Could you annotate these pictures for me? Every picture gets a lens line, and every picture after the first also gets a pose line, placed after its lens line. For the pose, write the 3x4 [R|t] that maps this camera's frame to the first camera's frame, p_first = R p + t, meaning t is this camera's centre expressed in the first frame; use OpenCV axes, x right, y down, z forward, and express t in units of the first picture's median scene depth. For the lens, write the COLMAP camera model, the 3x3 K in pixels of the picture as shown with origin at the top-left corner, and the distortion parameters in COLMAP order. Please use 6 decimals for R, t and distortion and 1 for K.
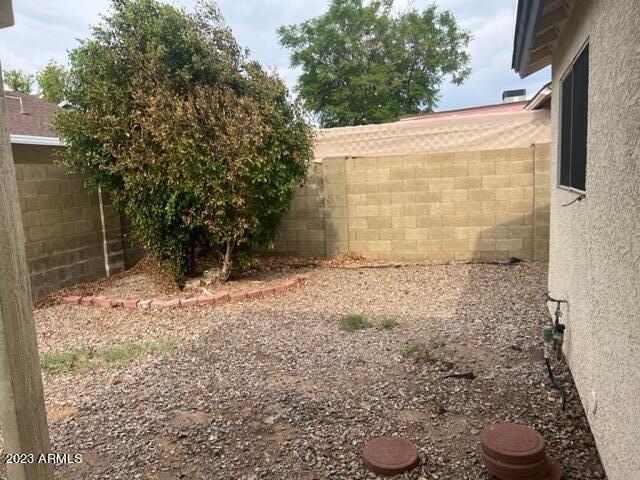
lens RADIAL K [[486.1, 0, 322.3], [0, 486.1, 236.2], [0, 0, 1]] dist [0.041824, -0.033099]
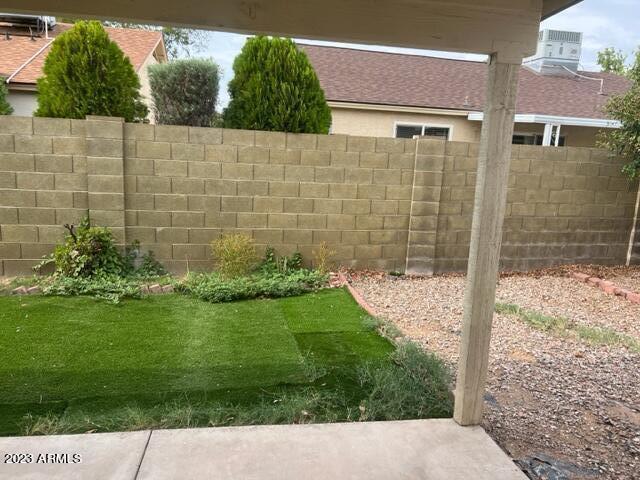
lens RADIAL K [[486.1, 0, 317.8], [0, 486.1, 236.9], [0, 0, 1]] dist [0.041824, -0.033099]
pose [[0.491355, 0.215739, -0.843817, 0.150969], [-0.176314, 0.973415, 0.146205, -0.015558], [0.852927, 0.076939, 0.516330, -0.073146]]
